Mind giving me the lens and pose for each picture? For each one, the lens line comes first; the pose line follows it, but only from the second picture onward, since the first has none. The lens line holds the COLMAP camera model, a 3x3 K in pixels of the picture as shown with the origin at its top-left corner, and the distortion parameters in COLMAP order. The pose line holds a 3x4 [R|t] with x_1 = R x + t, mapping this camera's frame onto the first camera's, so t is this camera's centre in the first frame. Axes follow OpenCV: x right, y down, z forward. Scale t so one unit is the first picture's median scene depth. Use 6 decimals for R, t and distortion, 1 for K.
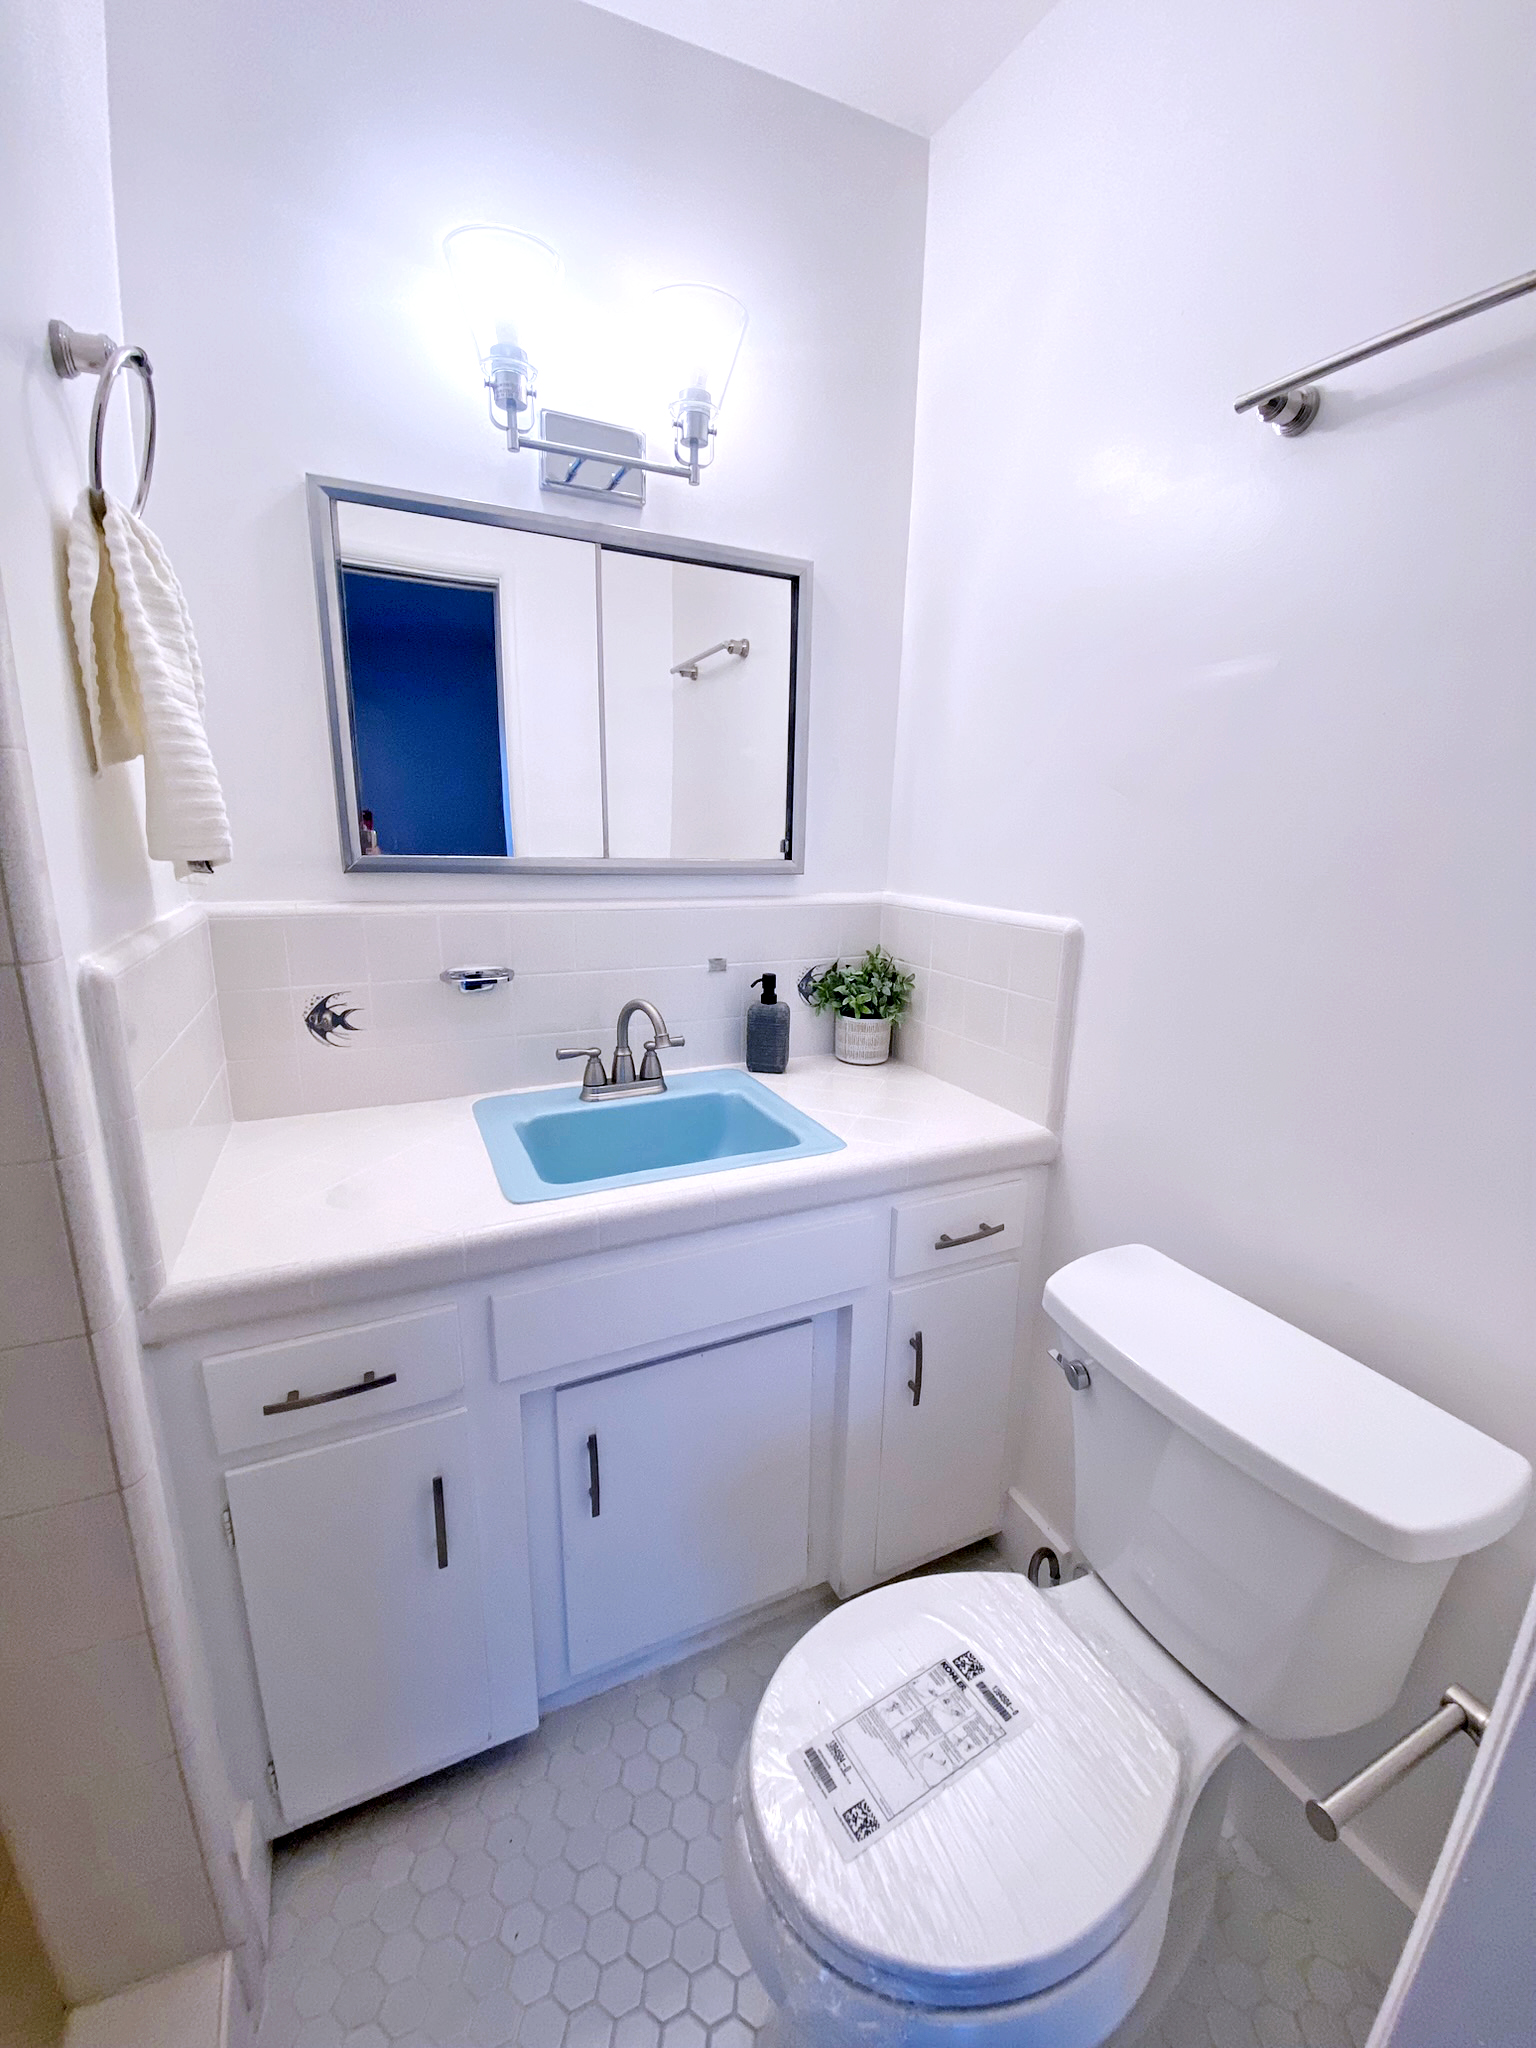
lens RADIAL K [[832.1, 0, 768.4], [0, 832.1, 1029.5], [0, 0, 1]] dist [0.003097, -0.009850]
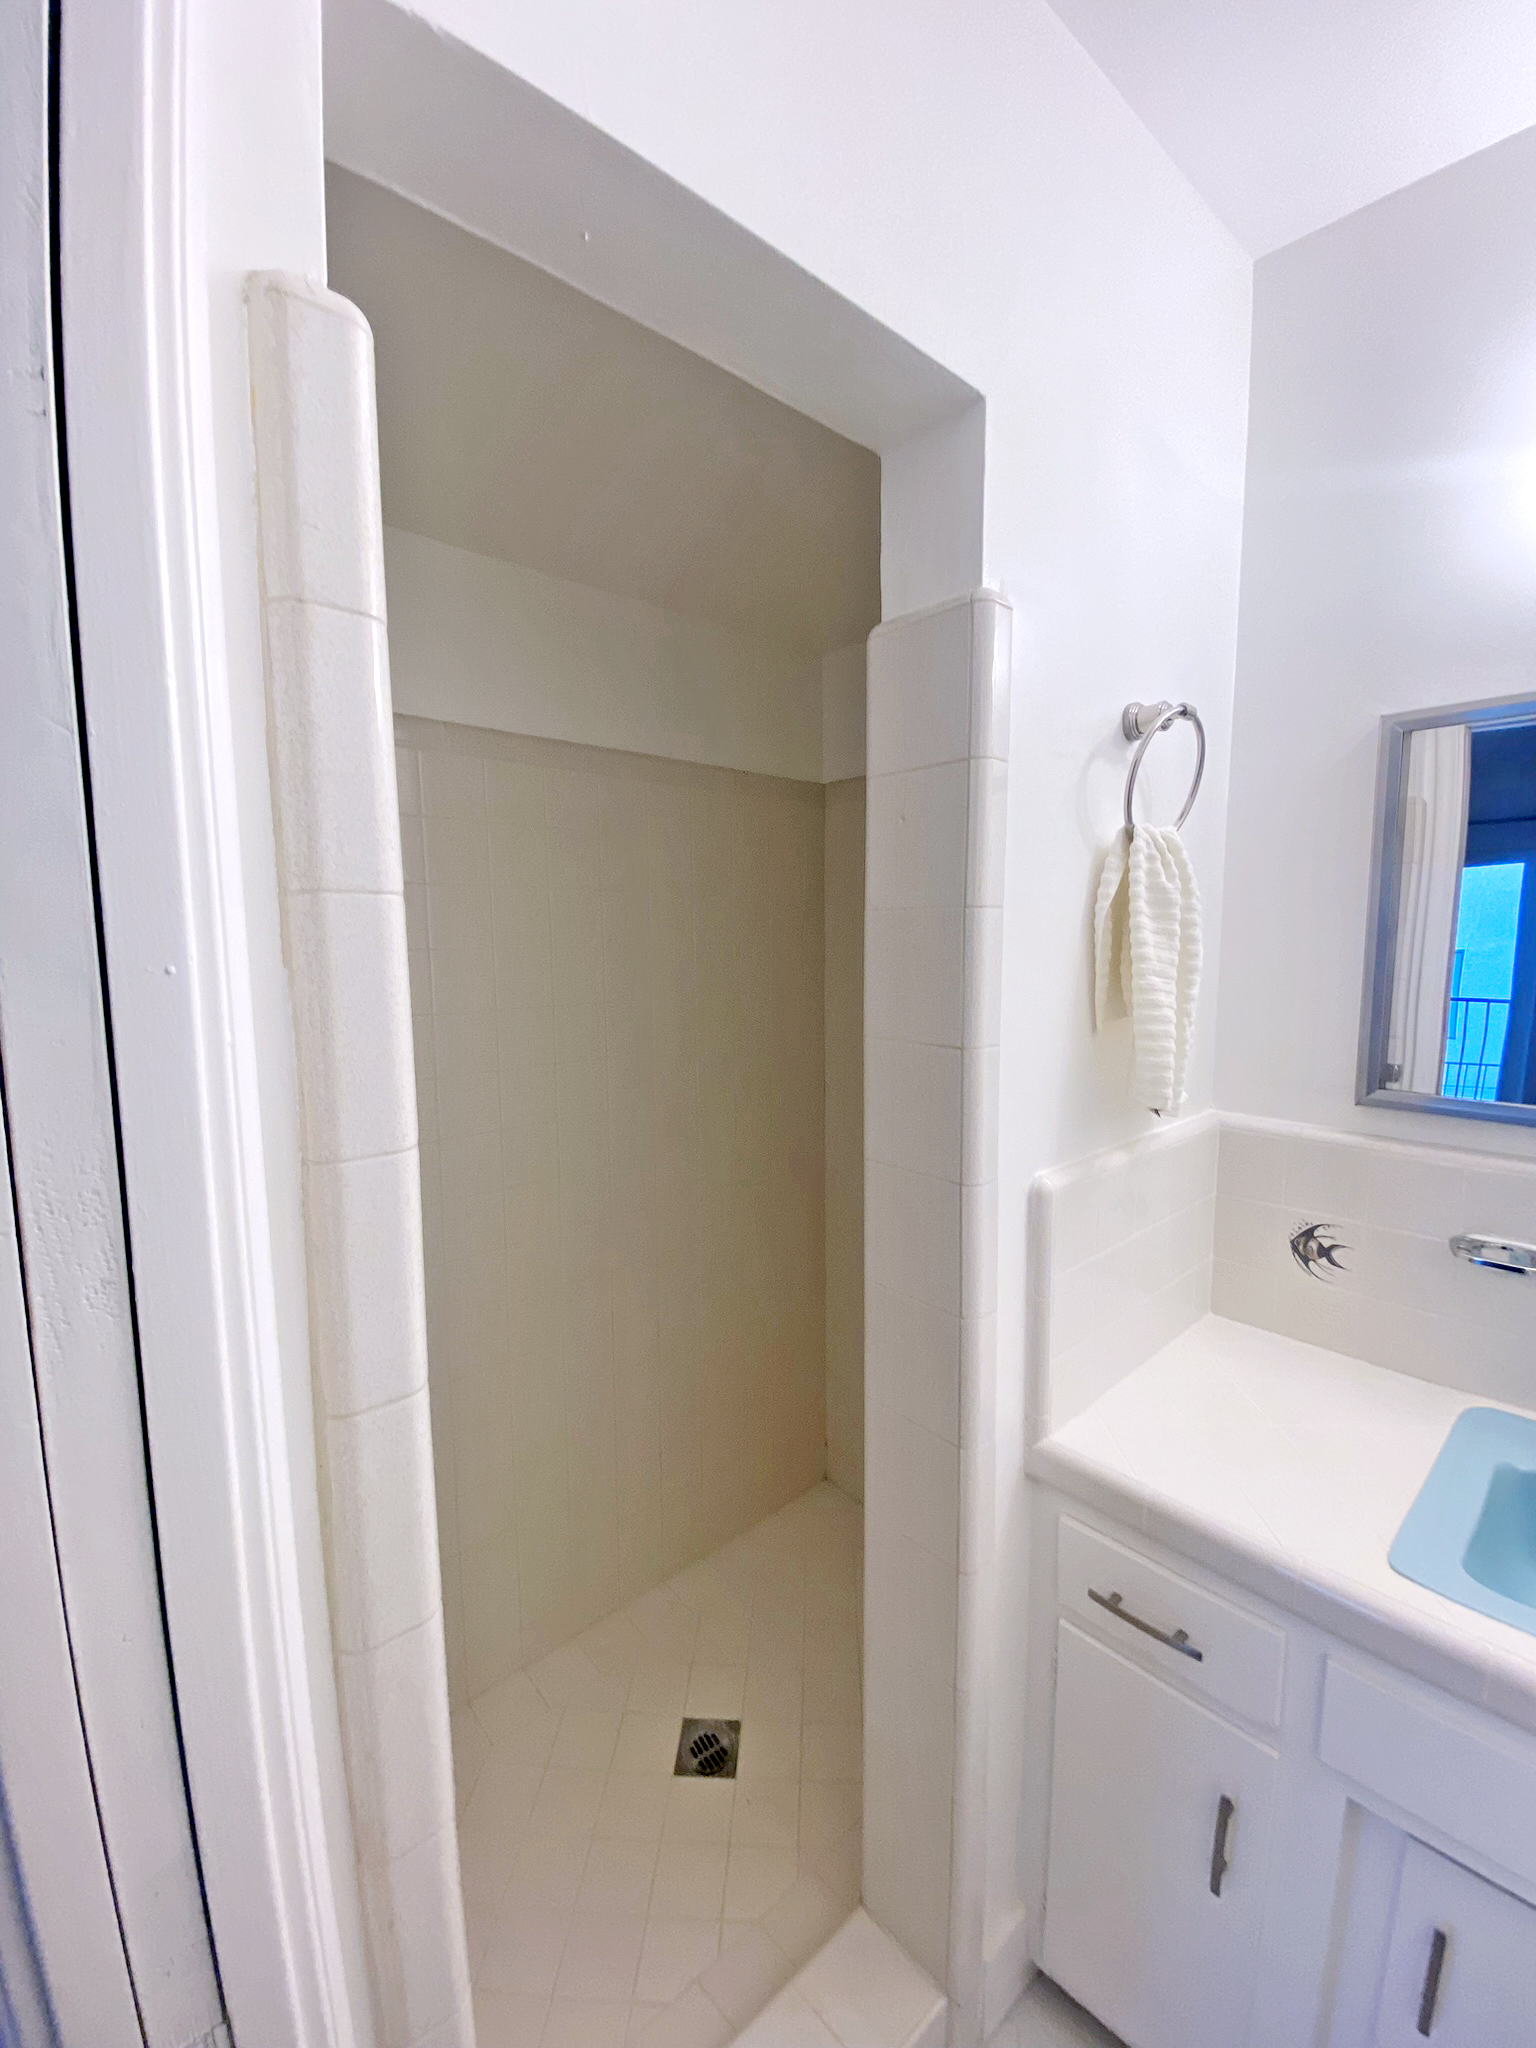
lens RADIAL K [[832.1, 0, 766.7], [0, 832.1, 1032.0], [0, 0, 1]] dist [0.003097, -0.009850]
pose [[0.285068, 0.081548, -0.955032, 0.261978], [-0.211368, 0.977195, 0.020349, -0.199545], [0.934912, 0.196063, 0.295803, 0.110334]]
